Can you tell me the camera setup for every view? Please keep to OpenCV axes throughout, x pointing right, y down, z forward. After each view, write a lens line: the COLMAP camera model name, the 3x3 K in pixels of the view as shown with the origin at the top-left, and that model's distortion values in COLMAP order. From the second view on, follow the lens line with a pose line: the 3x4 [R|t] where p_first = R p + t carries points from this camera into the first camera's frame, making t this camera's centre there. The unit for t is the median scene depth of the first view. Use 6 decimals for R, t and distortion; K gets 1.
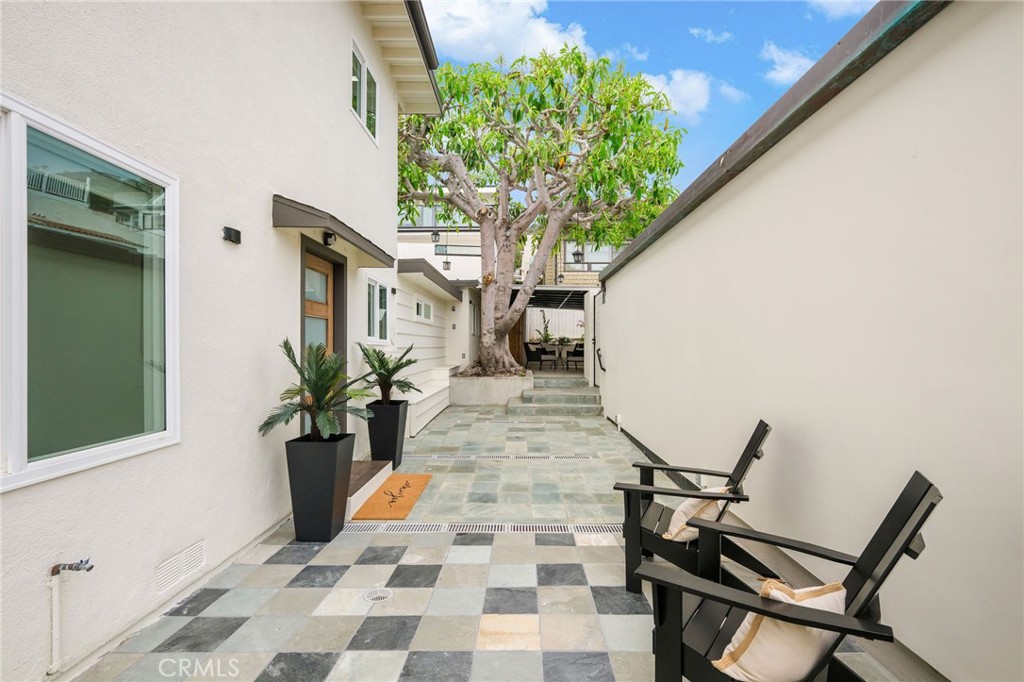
lens RADIAL K [[469.9, 0, 513.2], [0, 469.9, 346.8], [0, 0, 1]] dist [-0.000131, -0.000013]
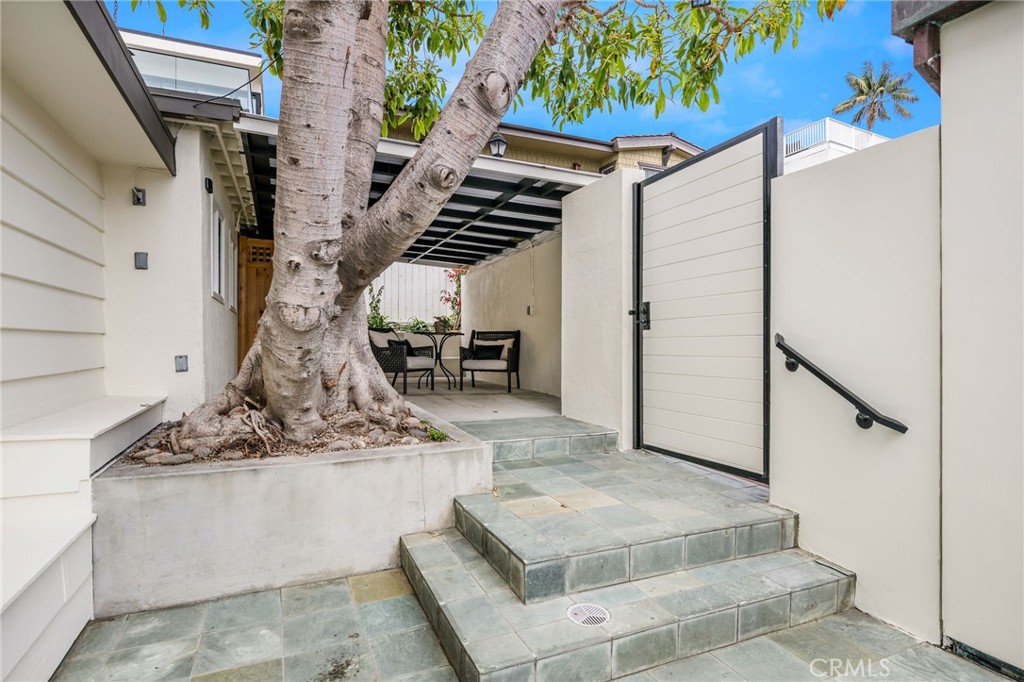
lens RADIAL K [[525.7, 0, 515.4], [0, 525.7, 345.0], [0, 0, 1]] dist [0.005771, 0.000237]
pose [[0.898740, -0.001738, 0.438478, -0.070249], [0.000767, 0.999997, 0.002393, 0.007455], [-0.438481, -0.001814, 0.898739, 0.689737]]
